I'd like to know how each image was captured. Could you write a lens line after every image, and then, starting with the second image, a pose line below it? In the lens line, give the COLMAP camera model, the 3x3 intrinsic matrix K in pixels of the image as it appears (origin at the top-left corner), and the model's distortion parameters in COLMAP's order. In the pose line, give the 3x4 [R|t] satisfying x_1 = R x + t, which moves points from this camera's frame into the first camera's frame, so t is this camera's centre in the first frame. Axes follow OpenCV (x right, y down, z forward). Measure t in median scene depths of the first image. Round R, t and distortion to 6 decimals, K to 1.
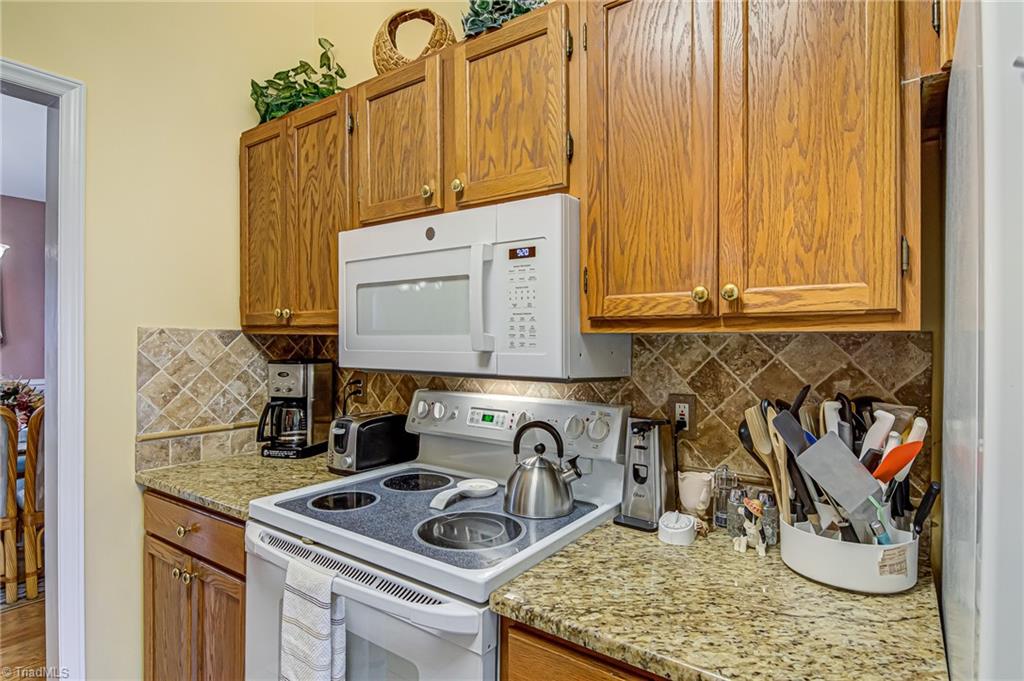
lens RADIAL K [[533.3, 0, 517.2], [0, 533.3, 337.8], [0, 0, 1]] dist [0.013471, -0.002640]
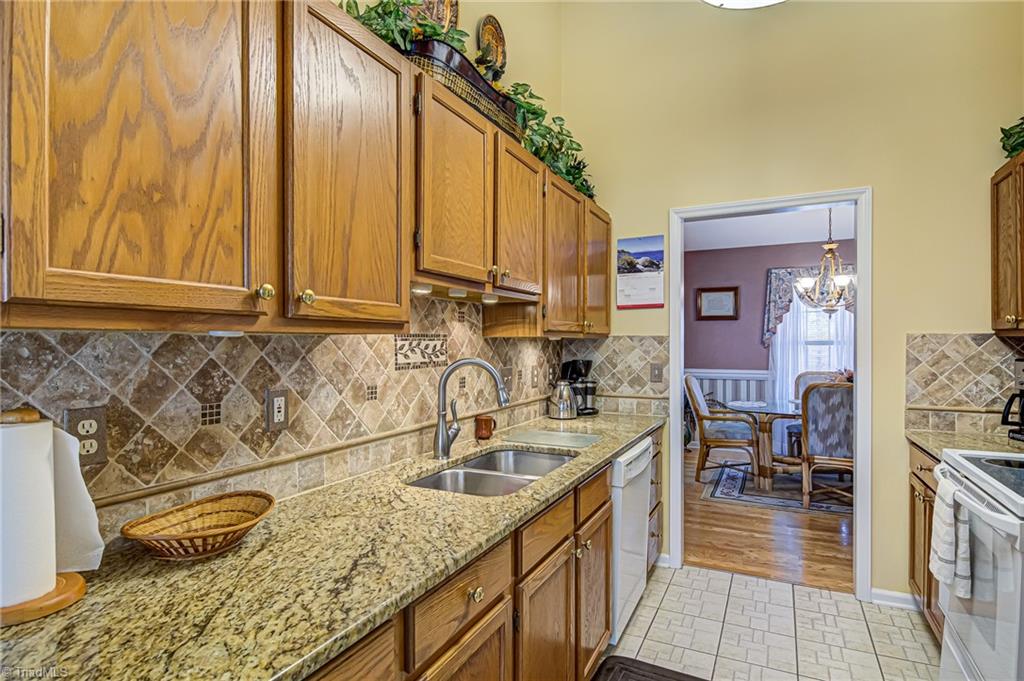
lens RADIAL K [[533.3, 0, 512.6], [0, 533.3, 346.0], [0, 0, 1]] dist [0.013471, -0.002640]
pose [[0.152331, 0.002570, -0.988326, 0.564942], [0.006752, 0.999971, 0.003641, 0.002944], [0.988306, -0.007227, 0.152309, -0.294082]]
